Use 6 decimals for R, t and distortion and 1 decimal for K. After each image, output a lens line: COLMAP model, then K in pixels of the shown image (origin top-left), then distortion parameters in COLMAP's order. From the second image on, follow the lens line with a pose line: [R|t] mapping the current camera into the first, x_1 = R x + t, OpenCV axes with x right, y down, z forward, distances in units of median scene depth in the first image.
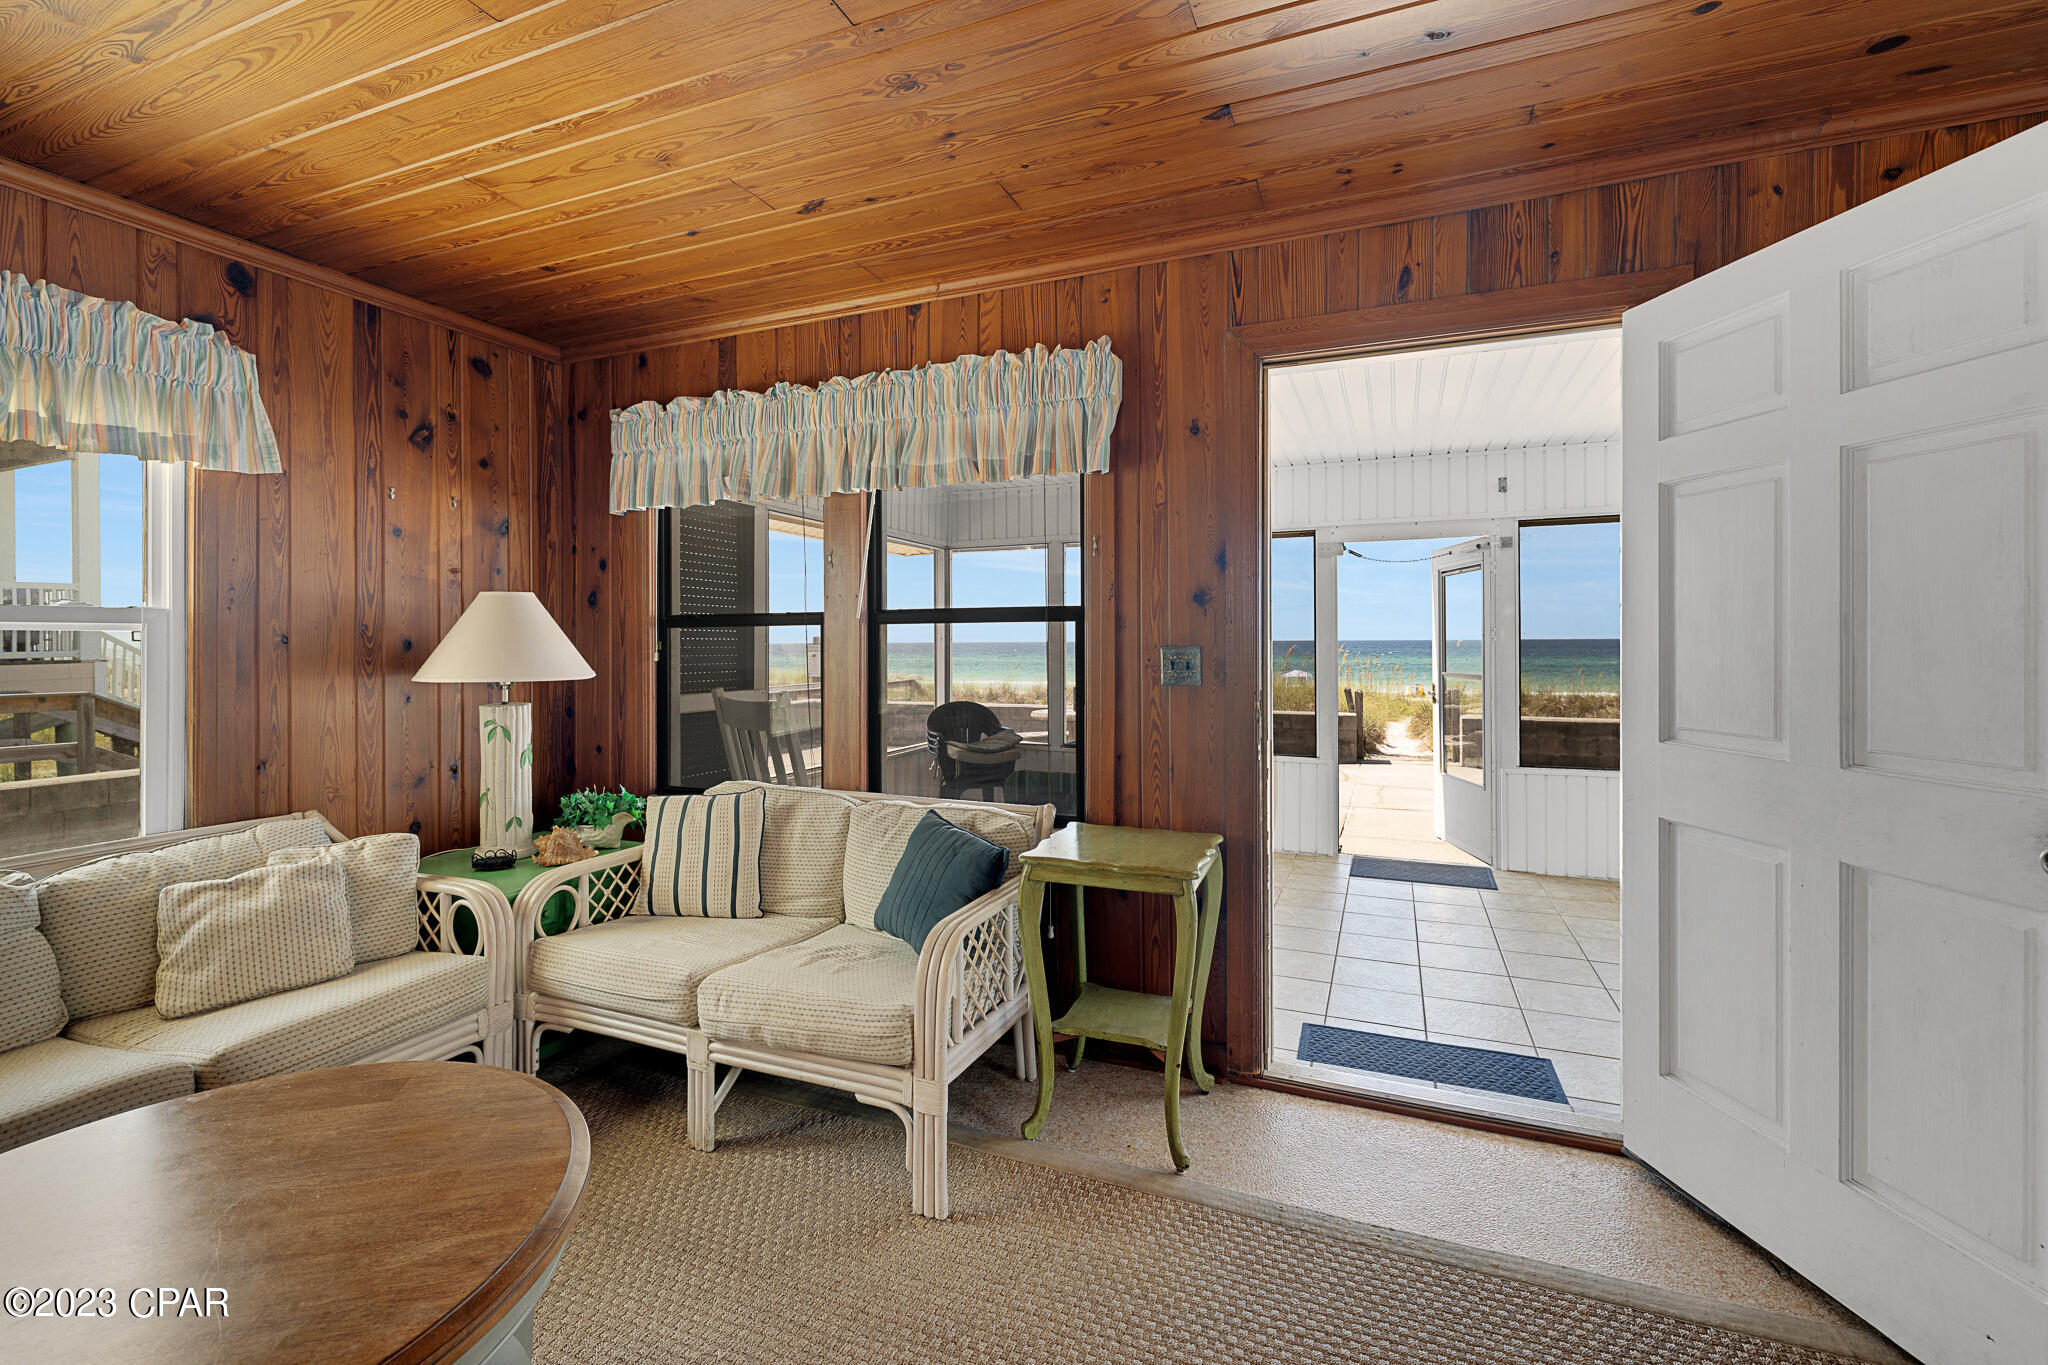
lens RADIAL K [[873.1, 0, 1025.9], [0, 873.1, 631.2], [0, 0, 1]] dist [-0.000084, 0.000021]
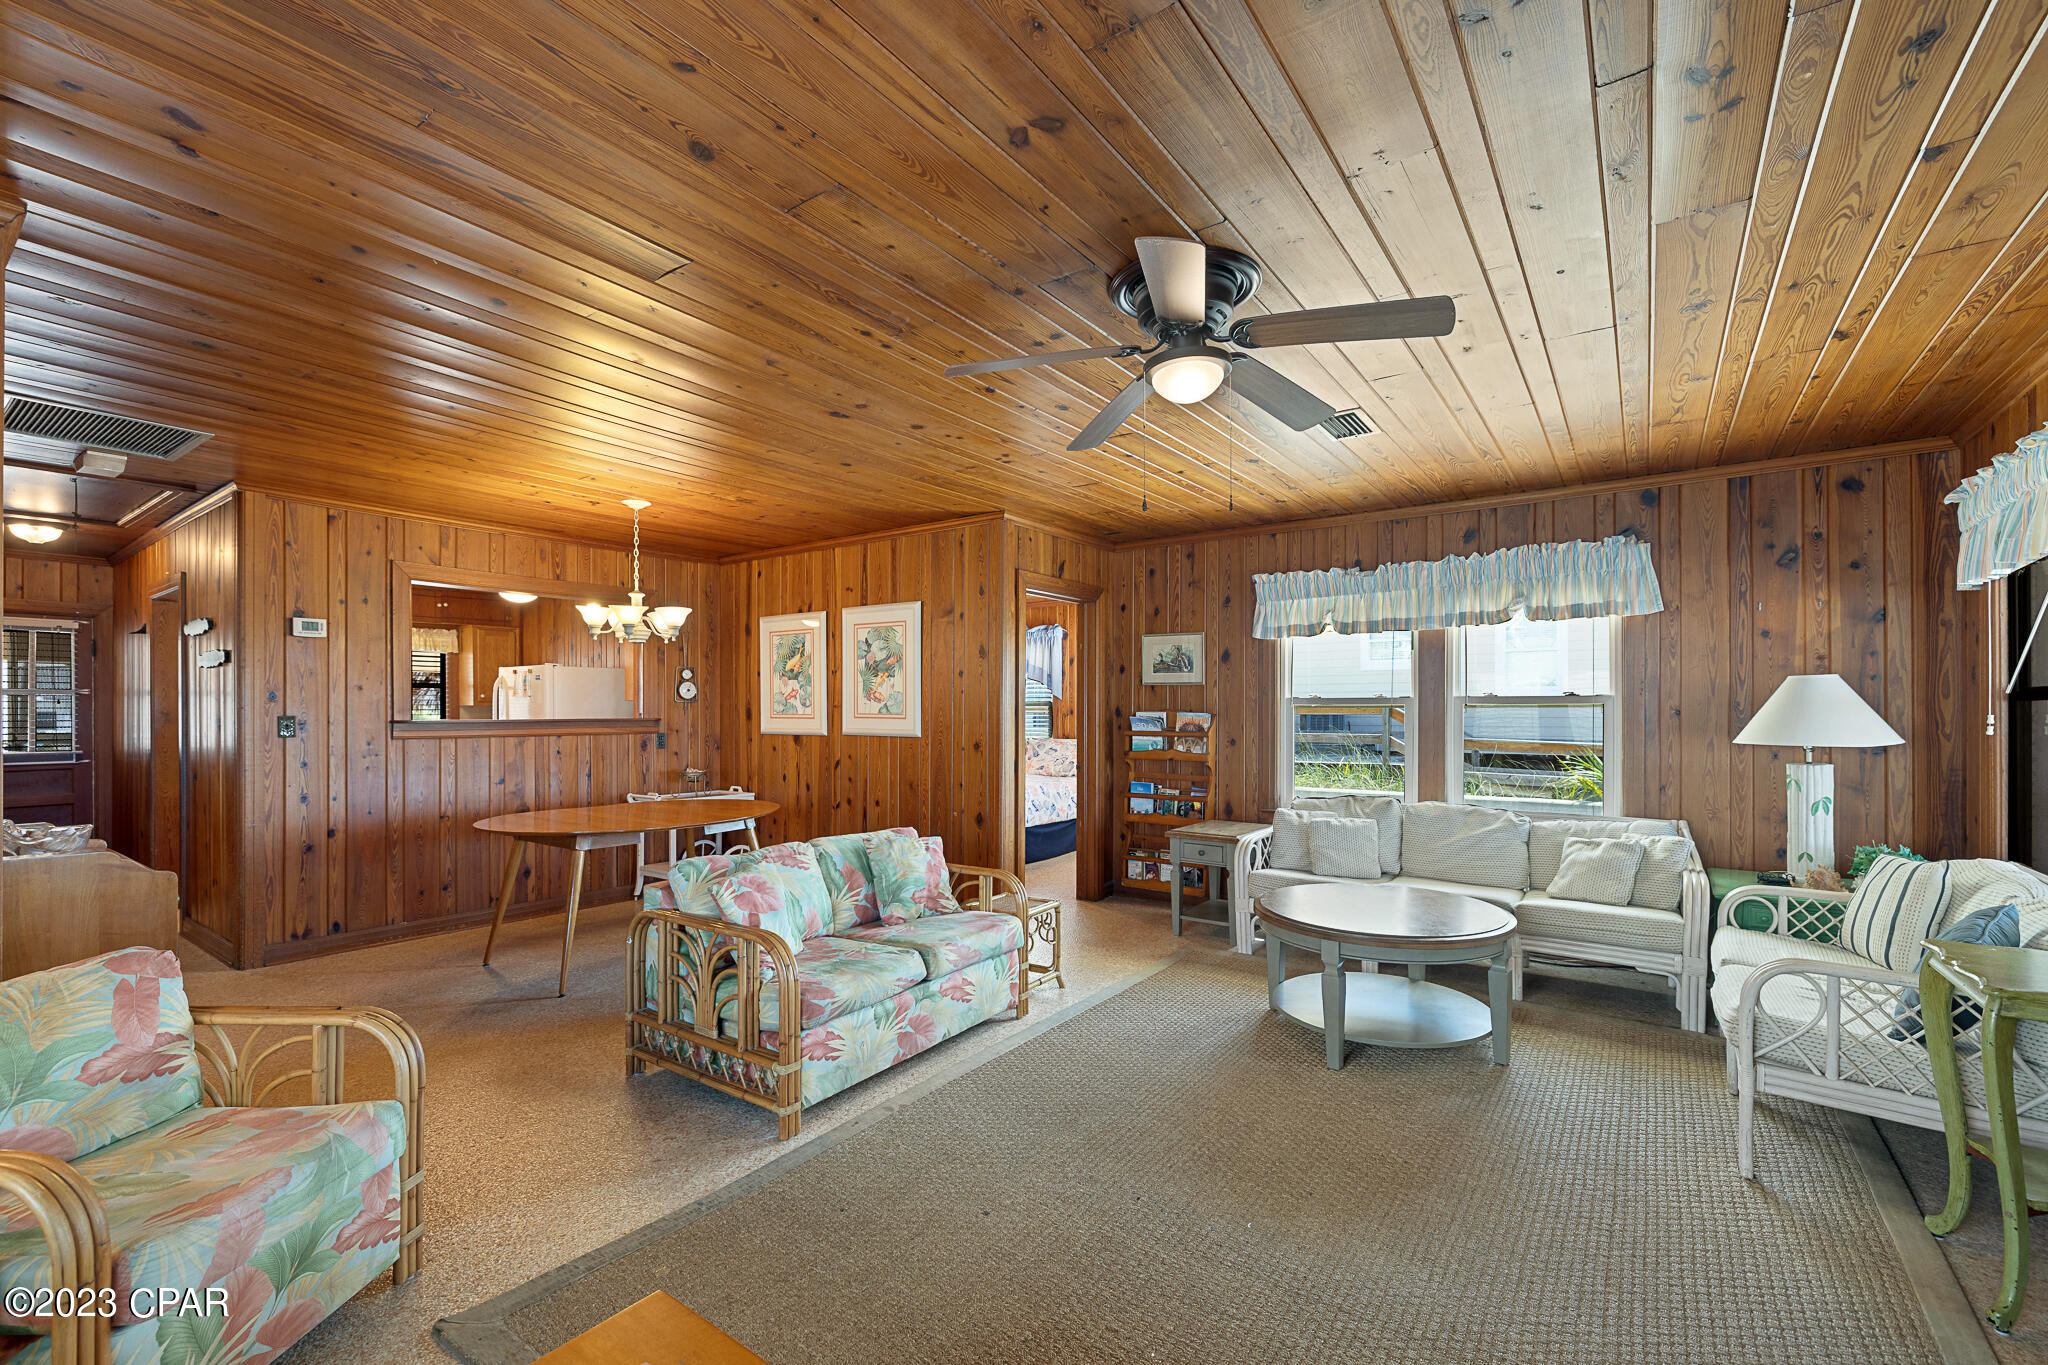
lens RADIAL K [[873.1, 0, 1030.7], [0, 873.1, 708.5], [0, 0, 1]] dist [-0.000084, 0.000021]
pose [[-0.233071, 0.002980, -0.972455, 0.926317], [0.012577, 0.999921, 0.000050, -0.011025], [0.972378, -0.012219, -0.233090, 0.203780]]
